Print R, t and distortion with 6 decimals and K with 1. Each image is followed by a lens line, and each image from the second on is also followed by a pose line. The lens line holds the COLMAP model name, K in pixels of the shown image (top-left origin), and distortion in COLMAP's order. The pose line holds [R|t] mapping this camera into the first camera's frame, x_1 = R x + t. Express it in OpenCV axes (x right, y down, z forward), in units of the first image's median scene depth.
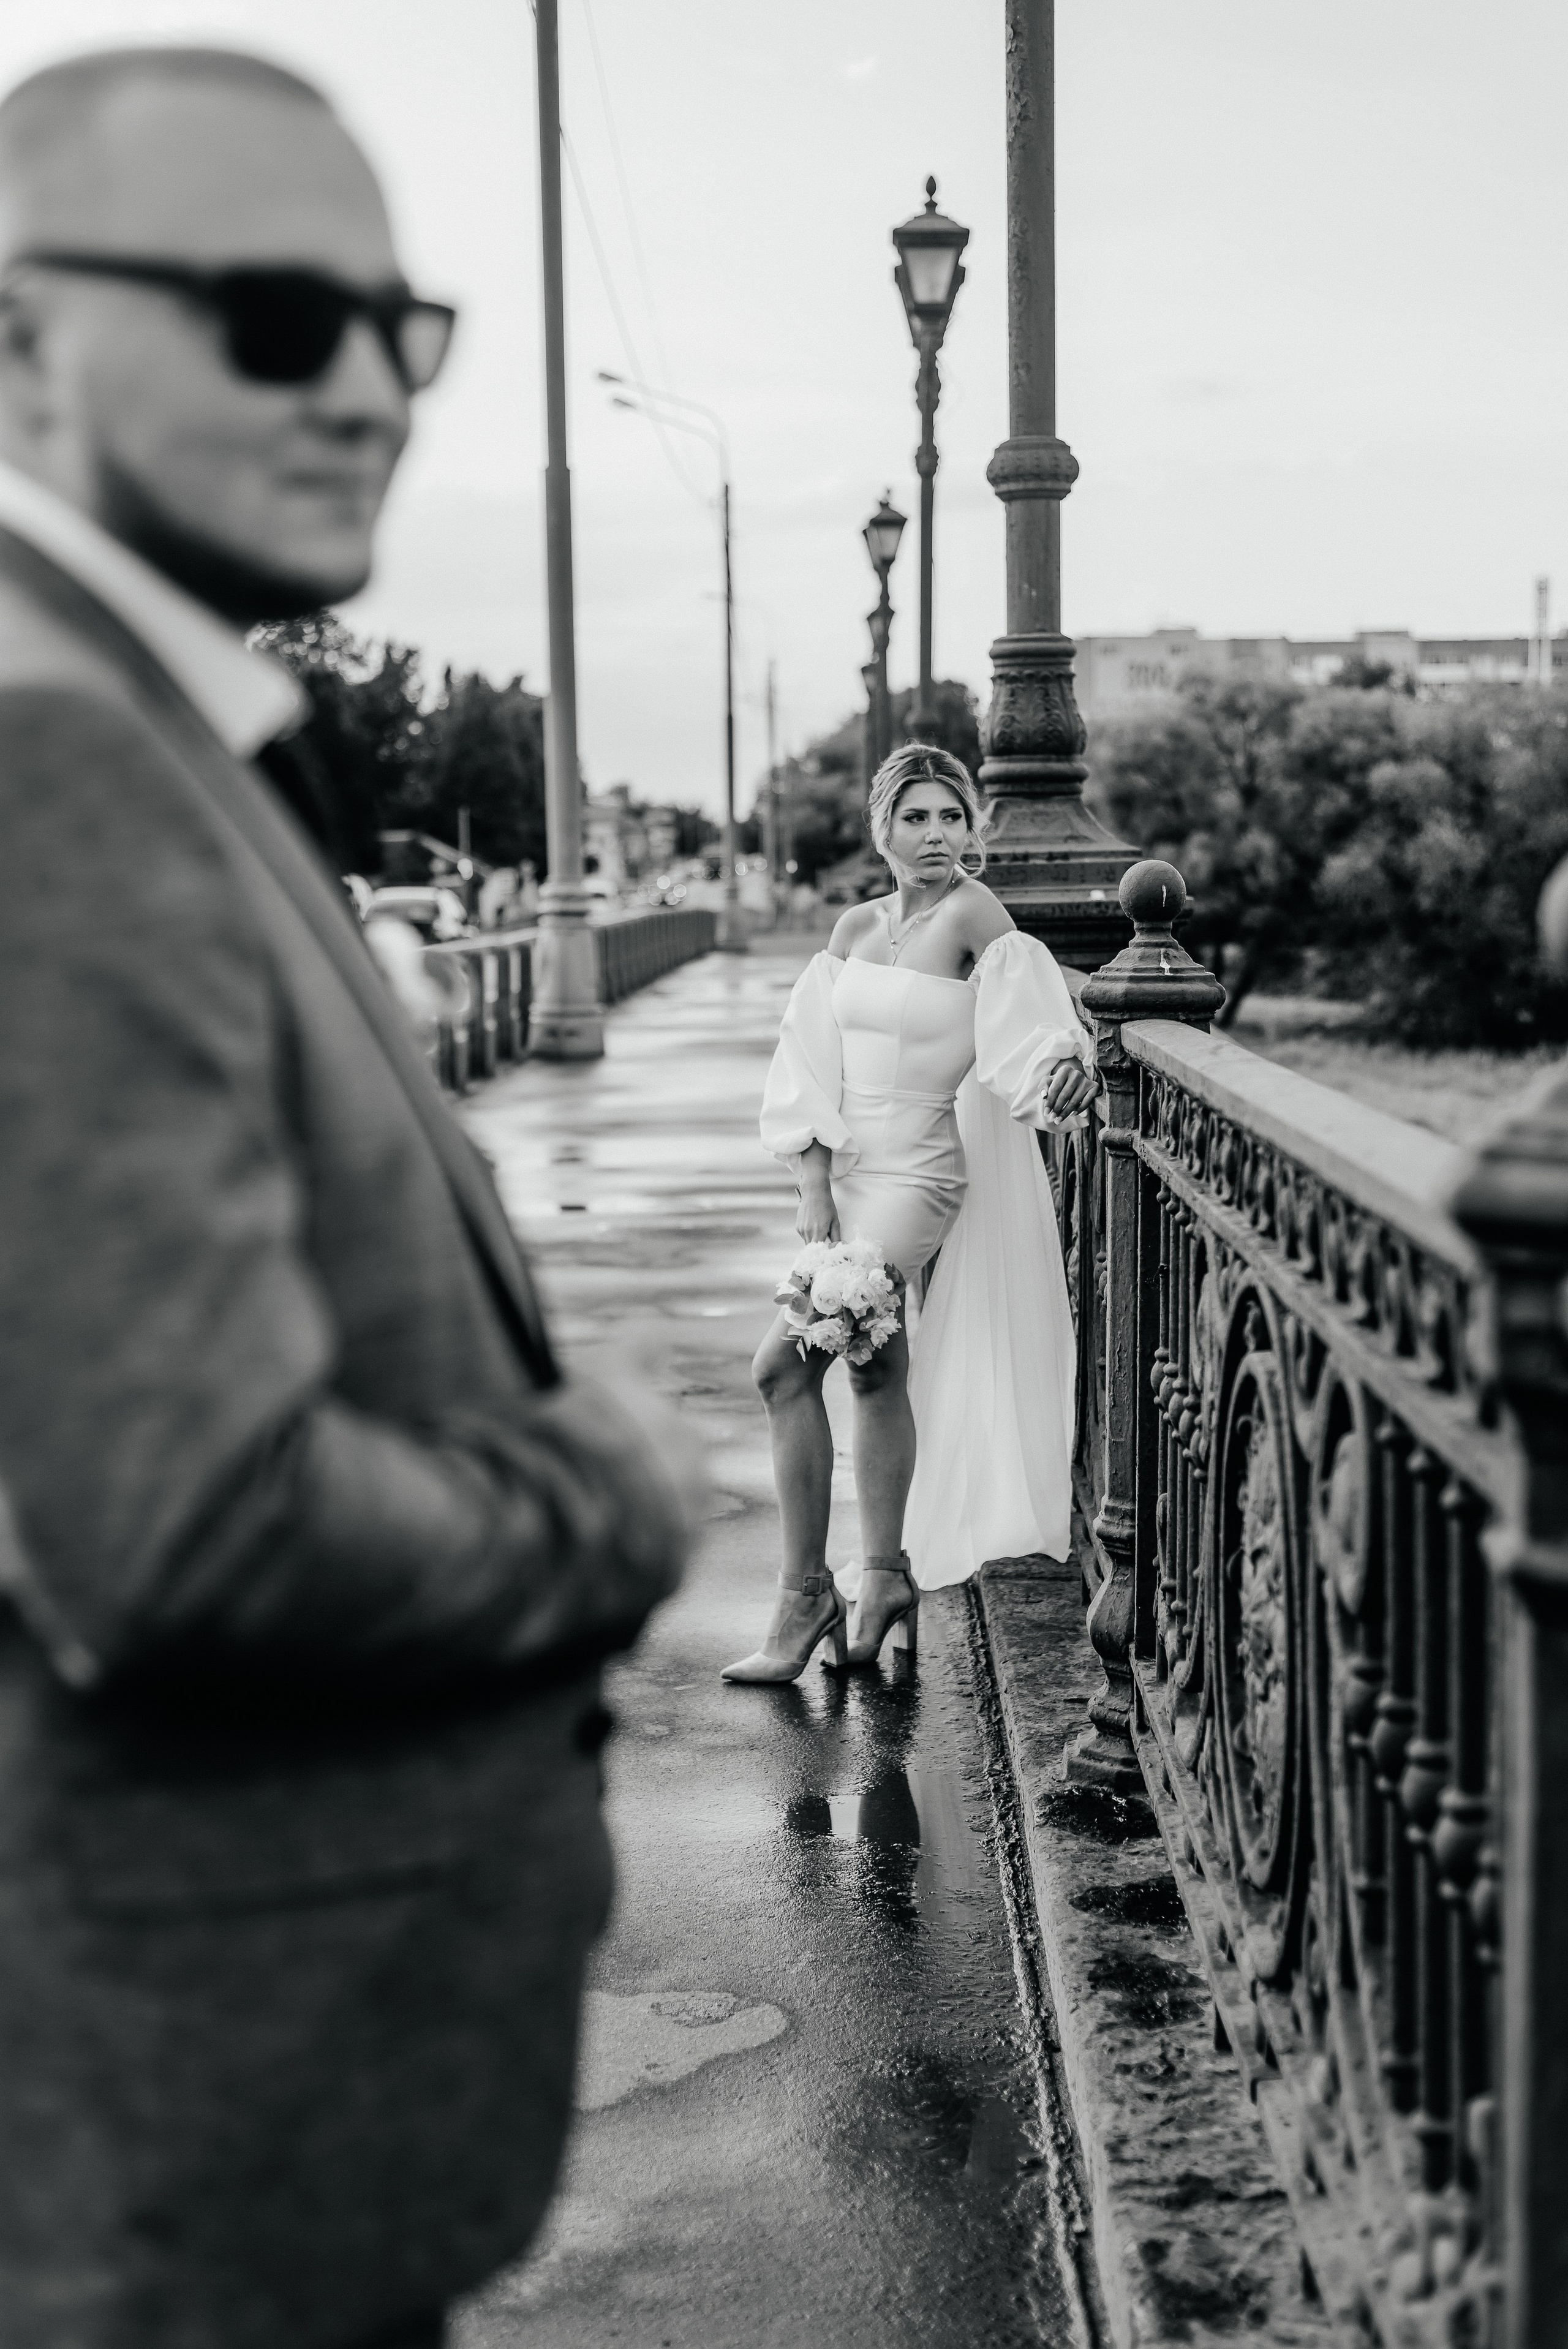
lens RADIAL K [[3326.3, 0, 784.0], [0, 3326.3, 1174.5], [0, 0, 1]] dist [0.005678, -0.022895]
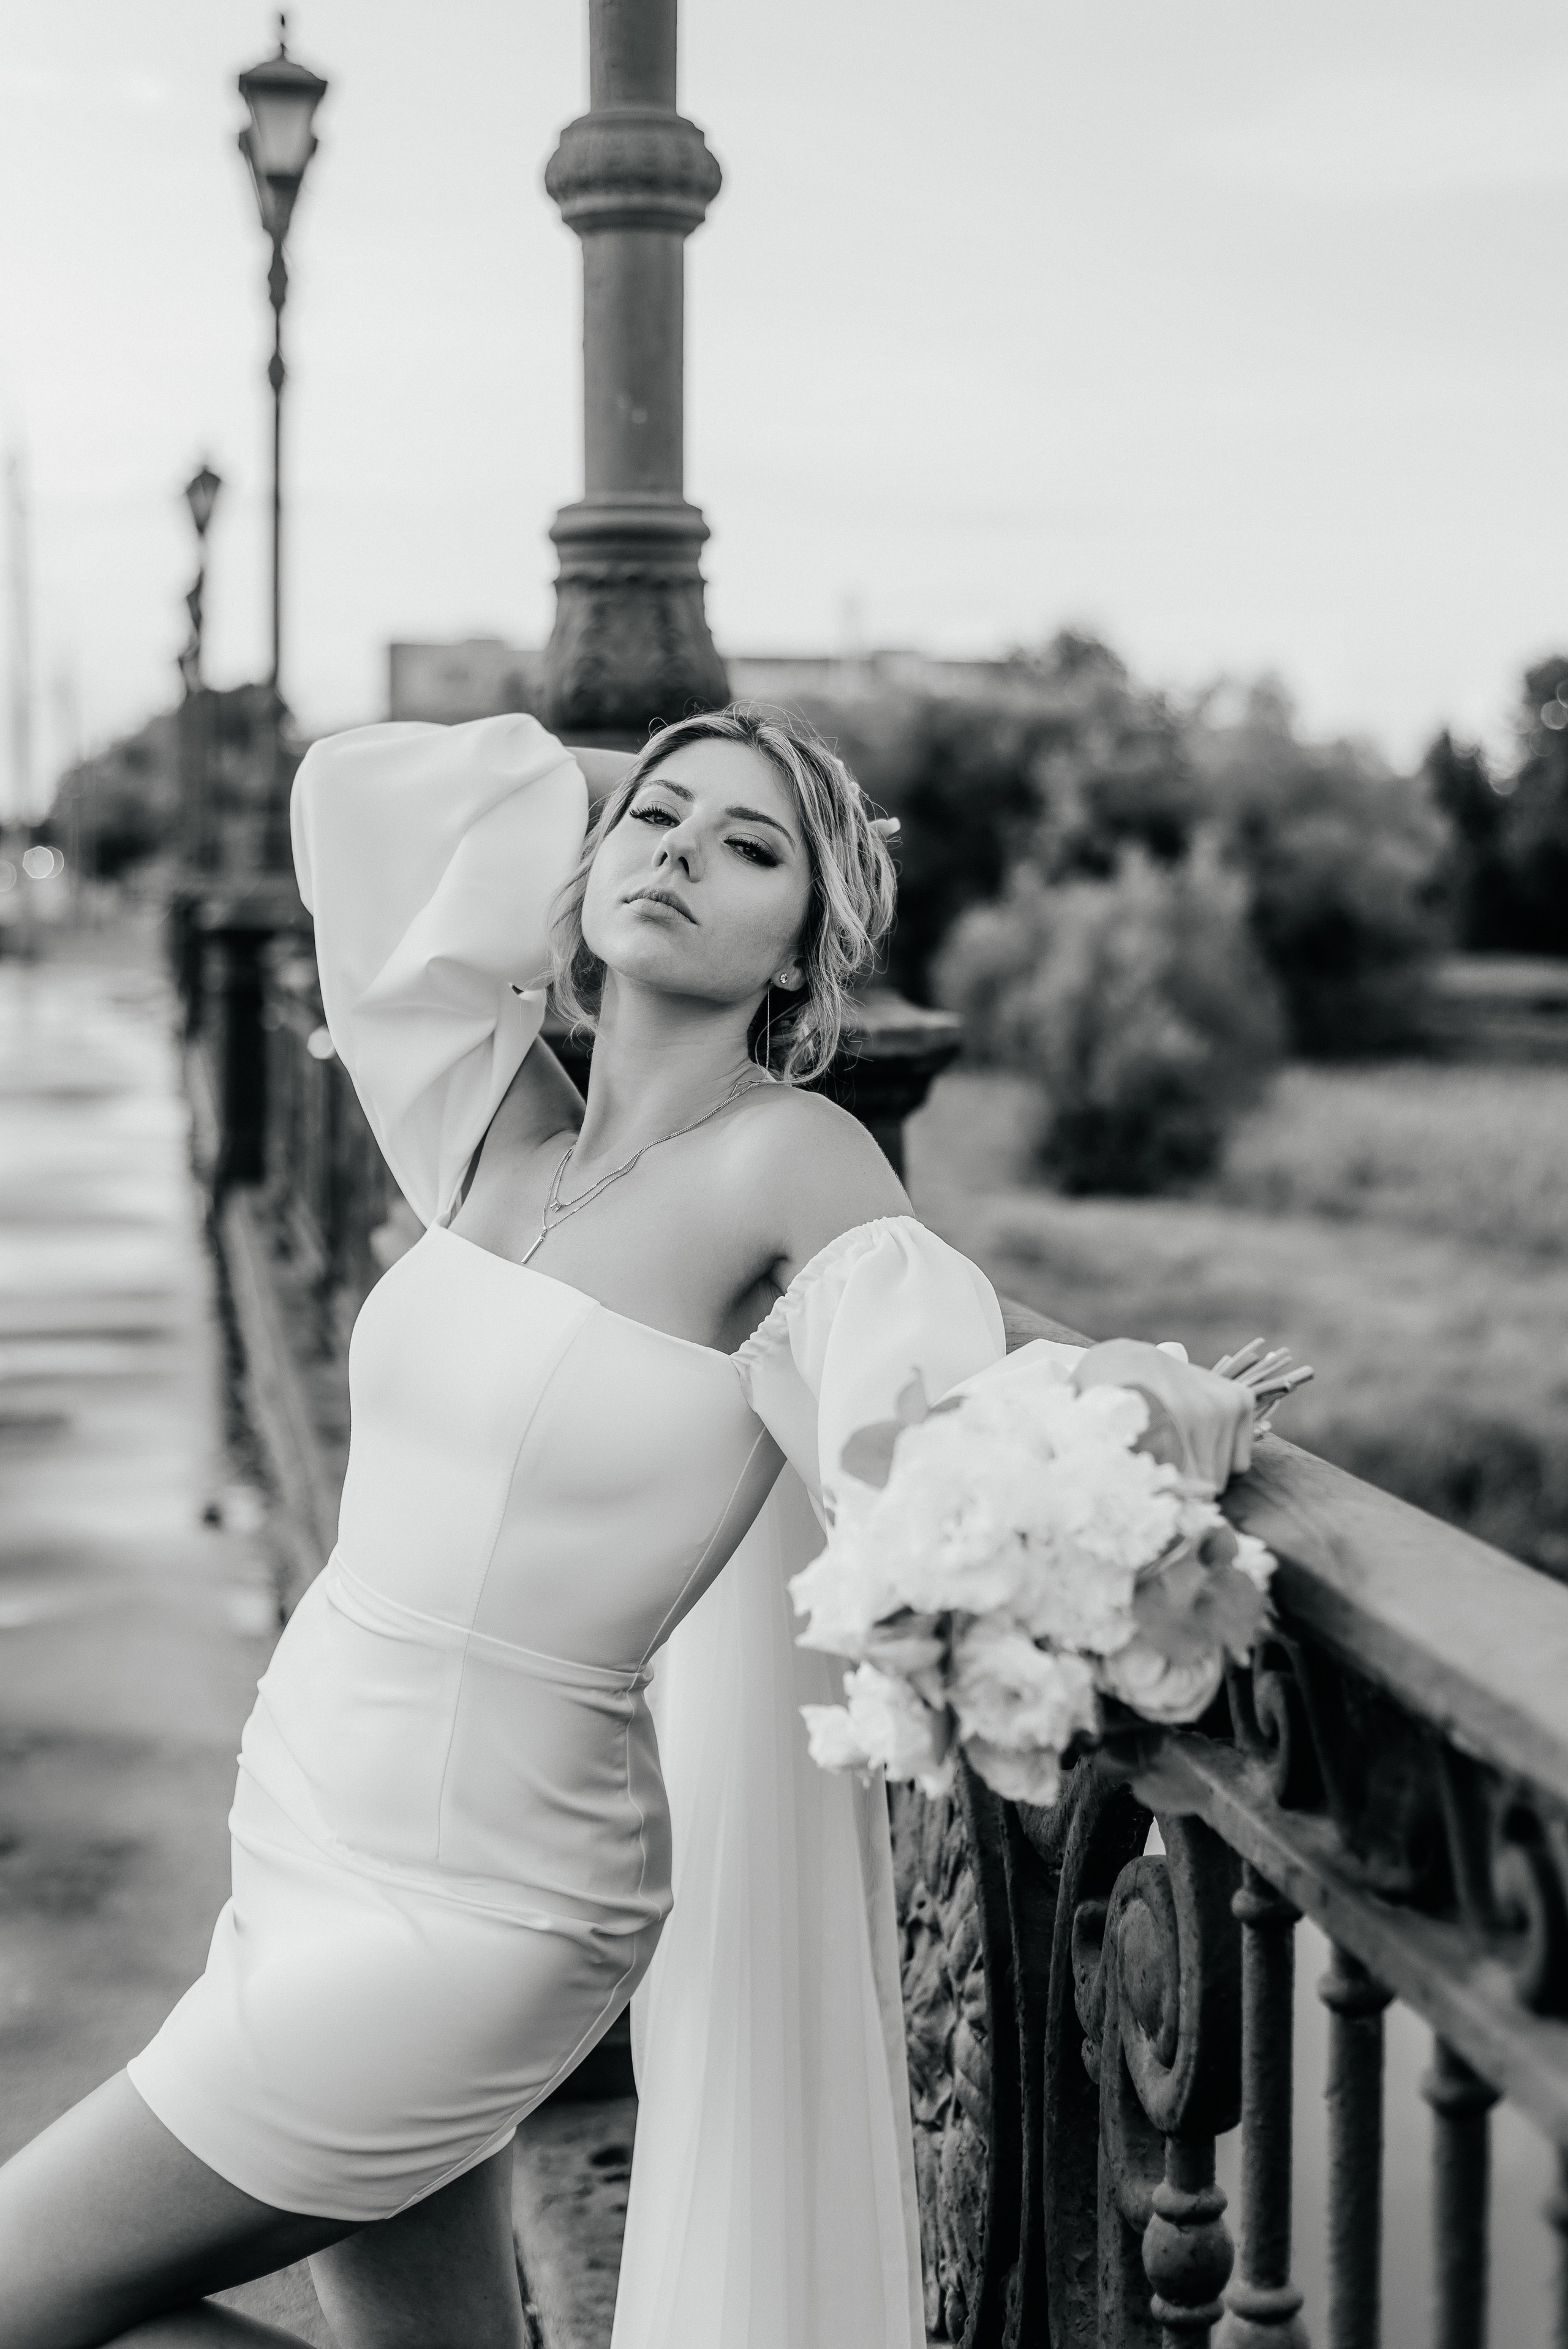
lens RADIAL K [[3353.3, 0, 824.4], [0, 3353.3, 1177.3], [0, 0, 1]] dist [-0.003391, 0.049138]
pose [[0.976264, -0.004299, 0.216539, -0.008690], [0.004545, 0.999989, -0.000637, -0.057650], [-0.216534, 0.001606, 0.976274, 0.491505]]
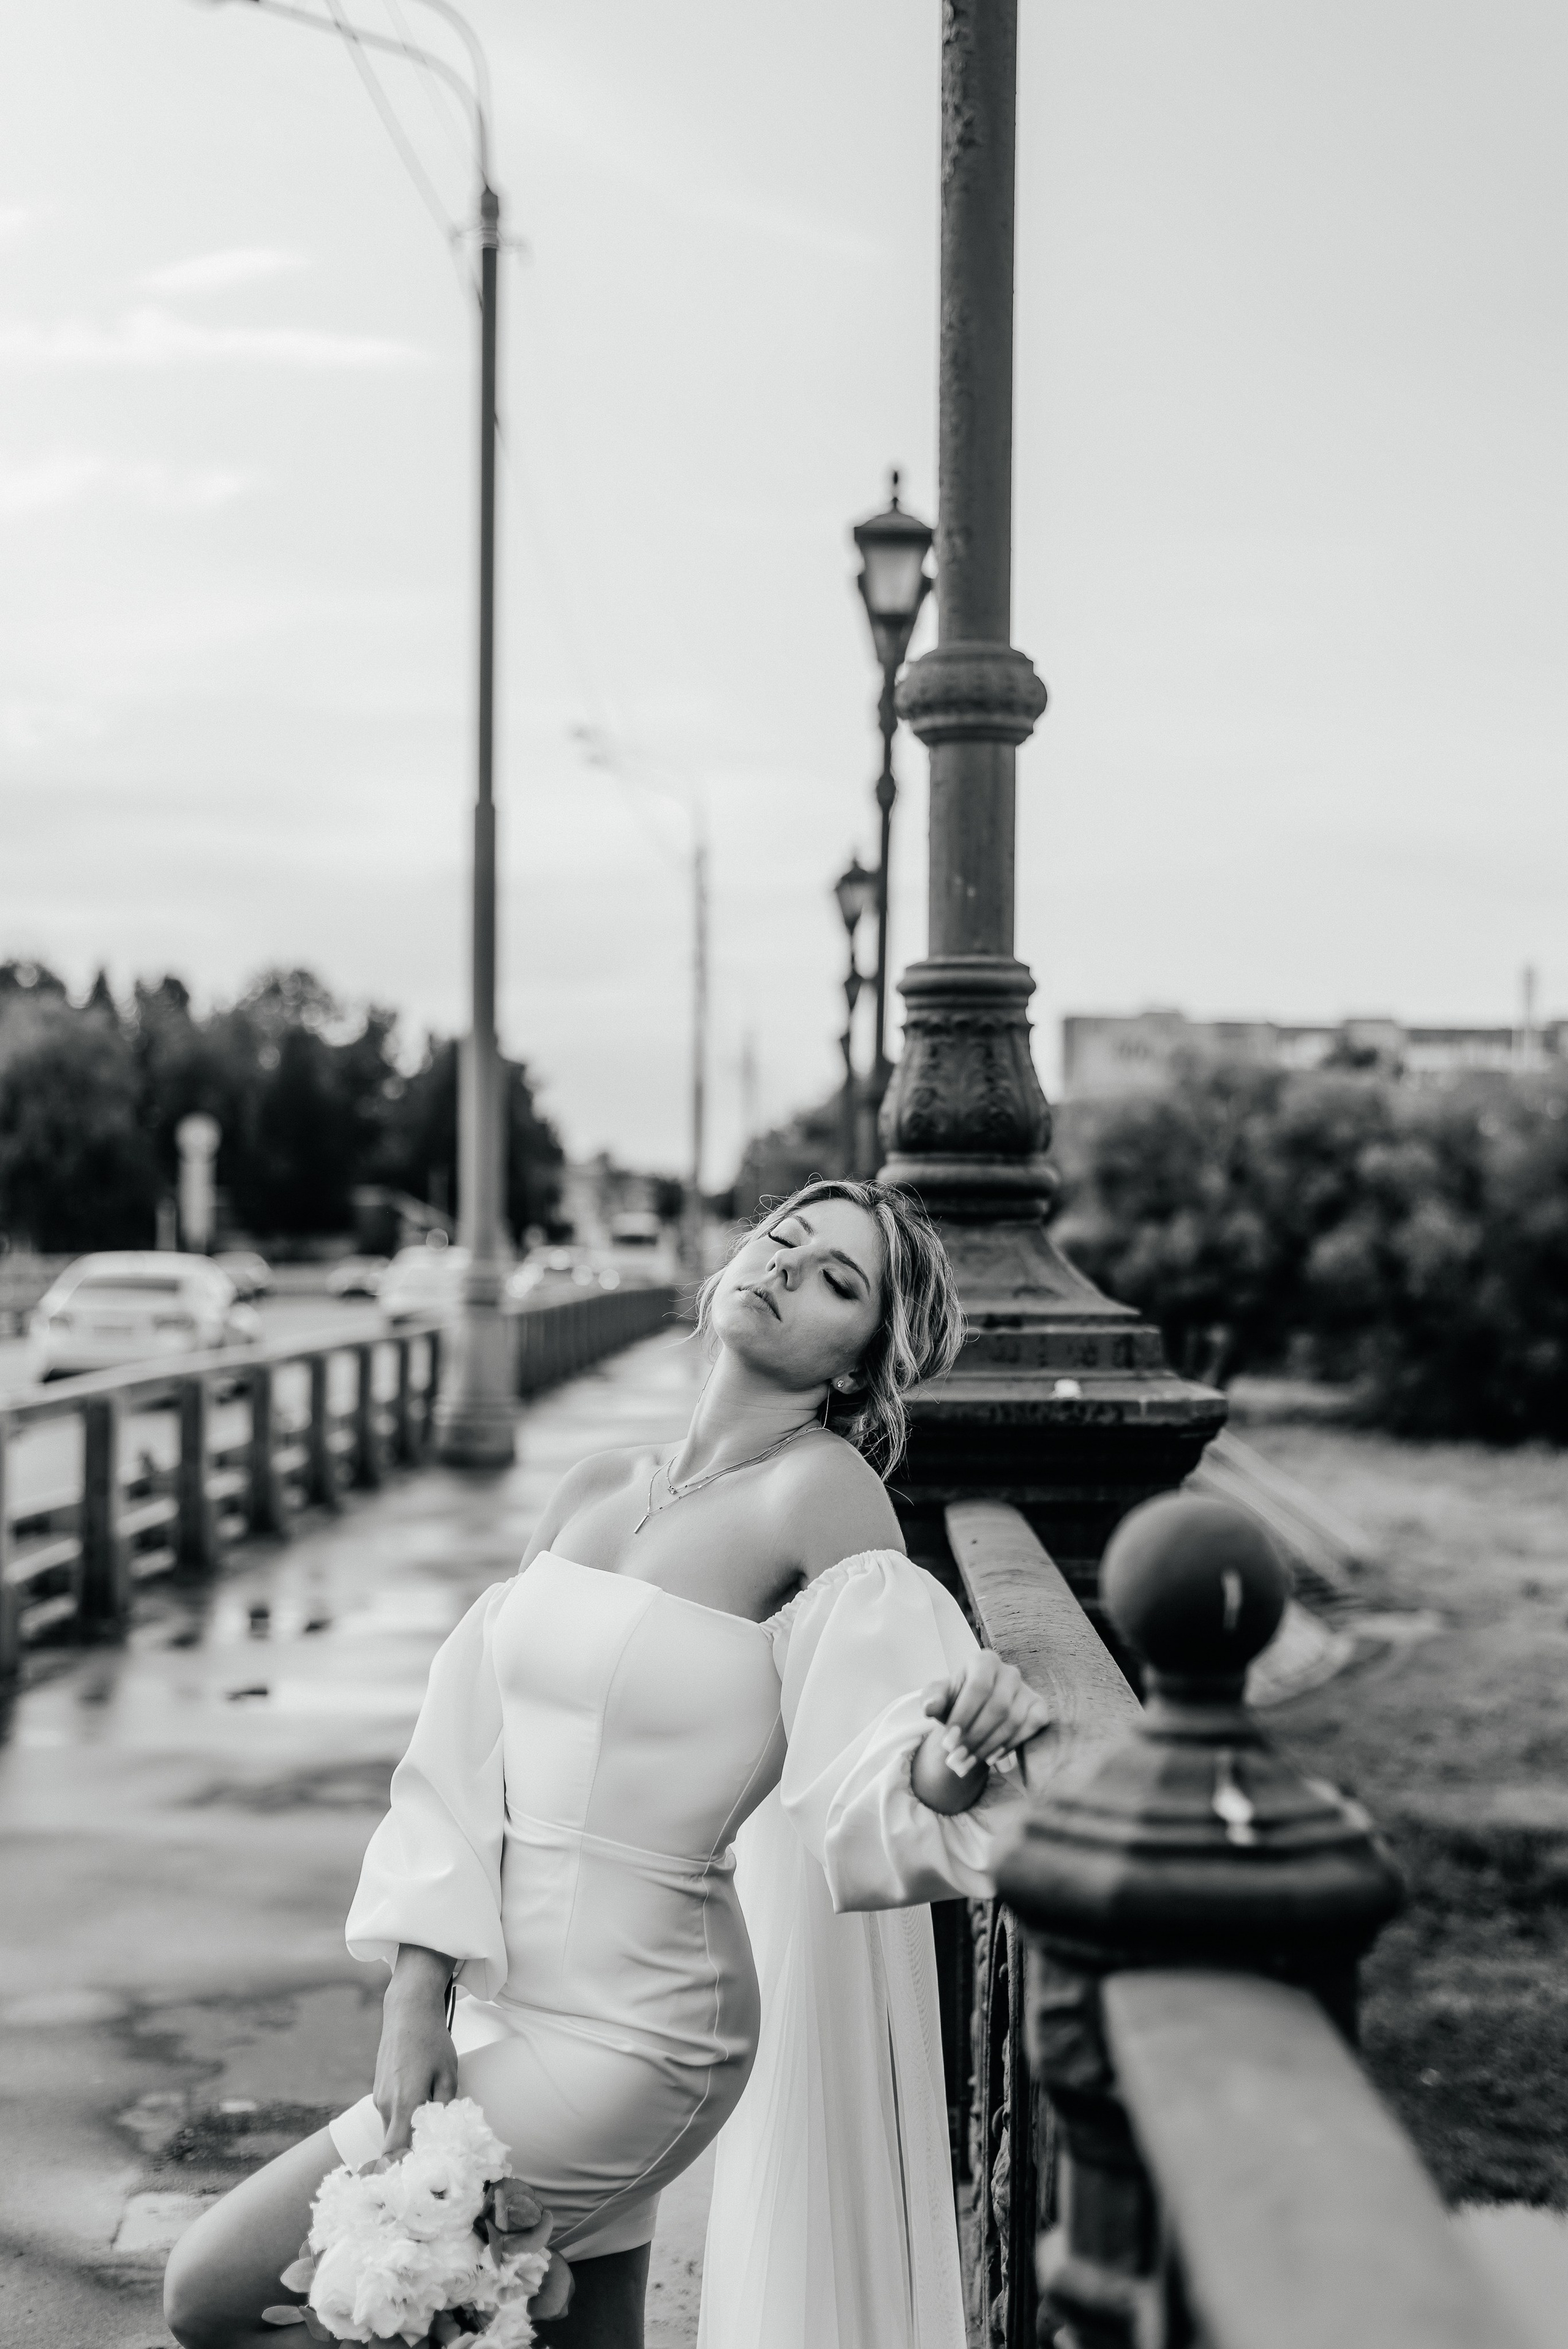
lens RADIAL K [[3353.3, 0, 824.4], [0, 3353.3, 1177.3], [0, 0, 1]] dist [-0.003391, 0.049138]
pose [[0.999583, 0.023805, 0.016354, 0.038862], [-0.021874, 0.993745, -0.109510, -0.053441], [-0.018859, 0.109107, 0.993851, 0.387819]]
